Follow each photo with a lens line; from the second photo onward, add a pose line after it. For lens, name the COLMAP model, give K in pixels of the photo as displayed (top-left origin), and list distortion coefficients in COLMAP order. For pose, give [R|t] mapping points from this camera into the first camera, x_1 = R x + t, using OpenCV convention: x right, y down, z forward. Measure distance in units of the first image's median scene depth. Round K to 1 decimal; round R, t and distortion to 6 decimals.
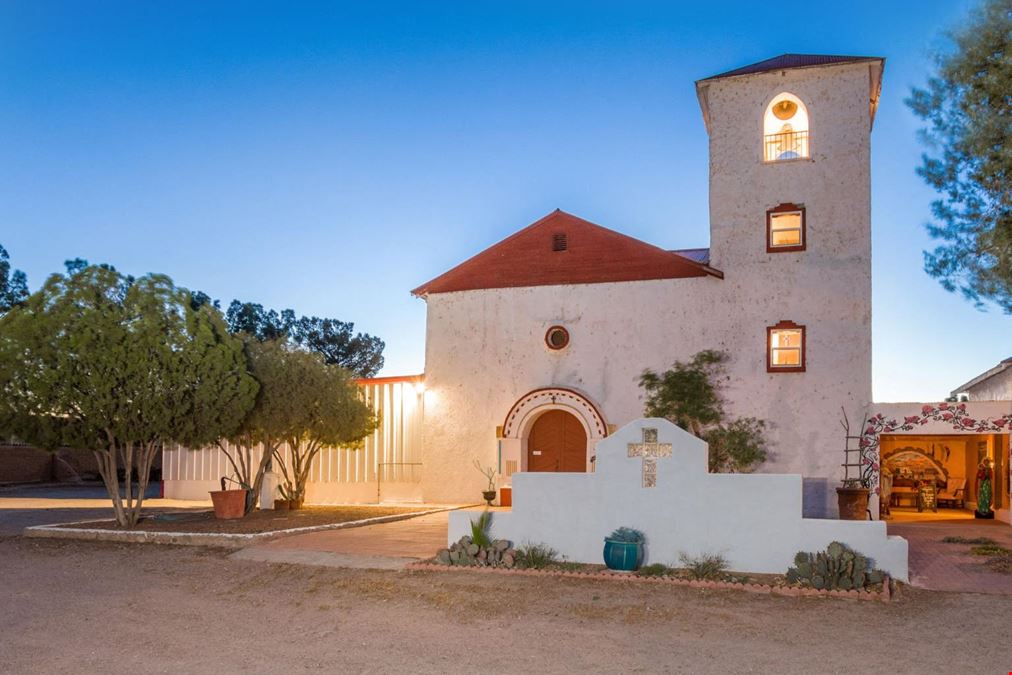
lens RADIAL K [[766.5, 0, 578.1], [0, 766.5, 455.4], [0, 0, 1]] dist [-0.021752, 0.003040]
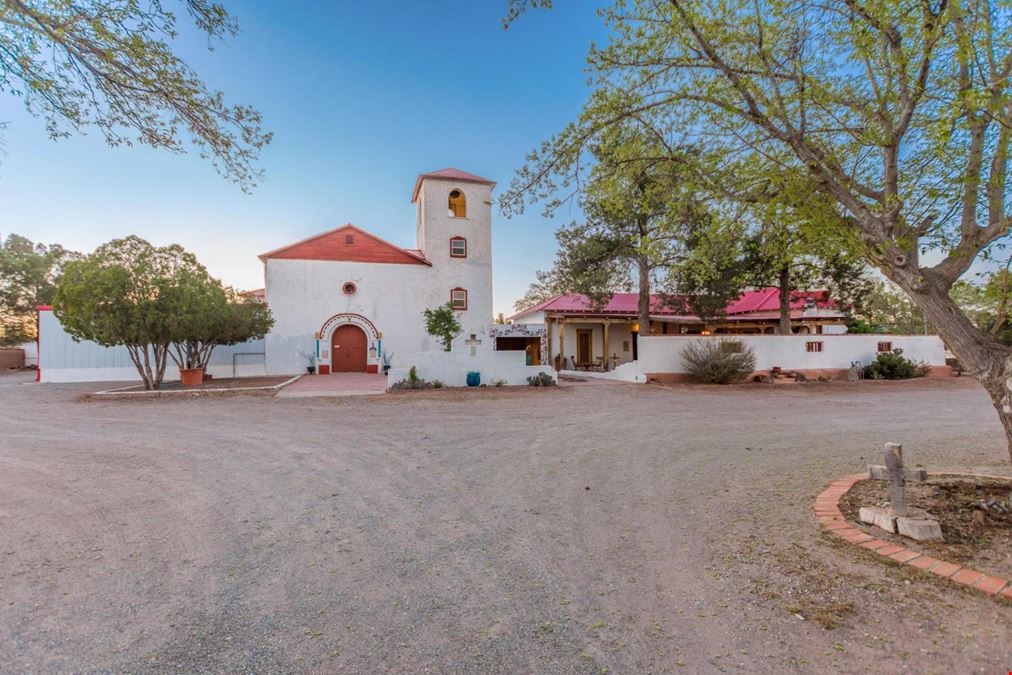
lens RADIAL K [[444.9, 0, 500.9], [0, 444.9, 340.3], [0, 0, 1]] dist [-0.005003, 0.000254]
pose [[0.841622, -0.004011, 0.540052, -0.332051], [0.014618, 0.999775, -0.015356, 0.004825], [-0.539869, 0.020818, 0.841492, -0.183759]]
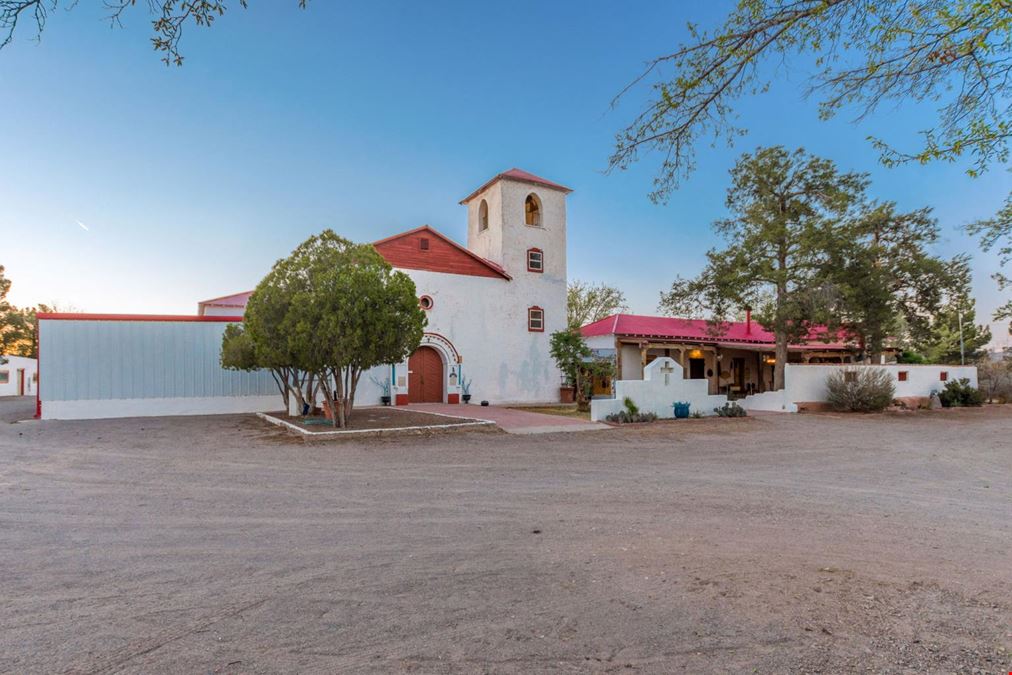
lens RADIAL K [[518.7, 0, 505.8], [0, 518.7, 364.3], [0, 0, 1]] dist [-0.023455, 0.001167]
pose [[0.696285, 0.002988, 0.717759, -0.741331], [0.005407, 0.999941, -0.009408, -0.008309], [-0.717745, 0.010432, 0.696228, 0.098557]]
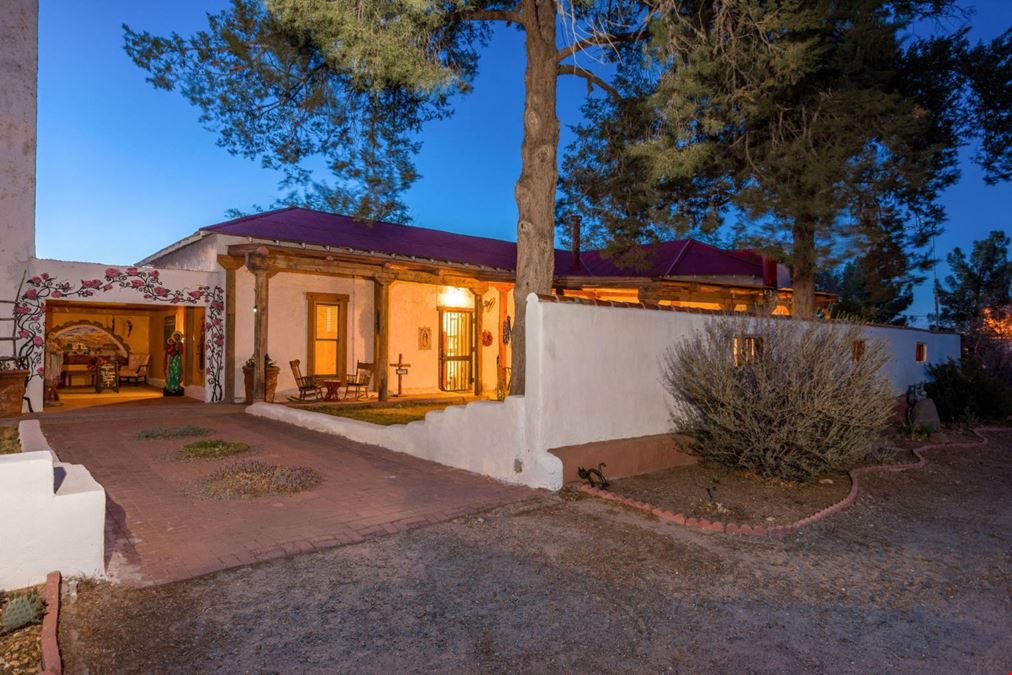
lens RADIAL K [[603.4, 0, 498.7], [0, 603.4, 334.2], [0, 0, 1]] dist [-0.006179, 0.004176]
pose [[0.524221, 0.012074, 0.851496, 0.106701], [-0.011812, 0.999906, -0.006906, 0.006154], [-0.851500, -0.006438, 0.524315, 0.264510]]
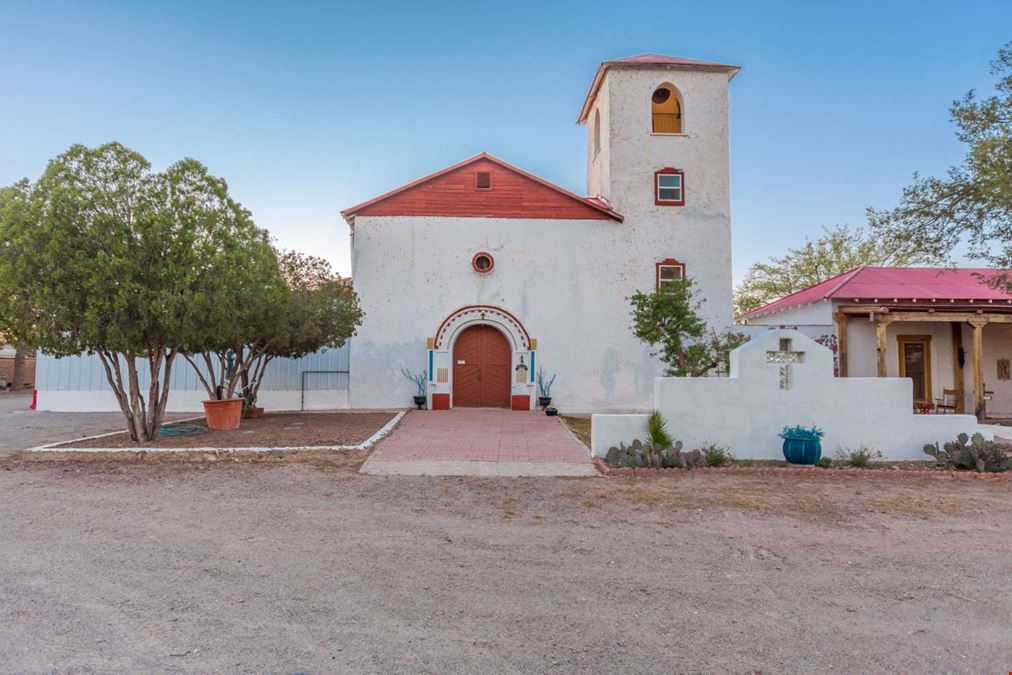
lens RADIAL K [[603.4, 0, 507.7], [0, 603.4, 342.7], [0, 0, 1]] dist [-0.006179, 0.004176]
pose [[0.946339, 0.013274, 0.322904, -0.295796], [-0.000575, 0.999224, -0.039389, 0.003049], [-0.323176, 0.037090, 0.945612, 0.137535]]
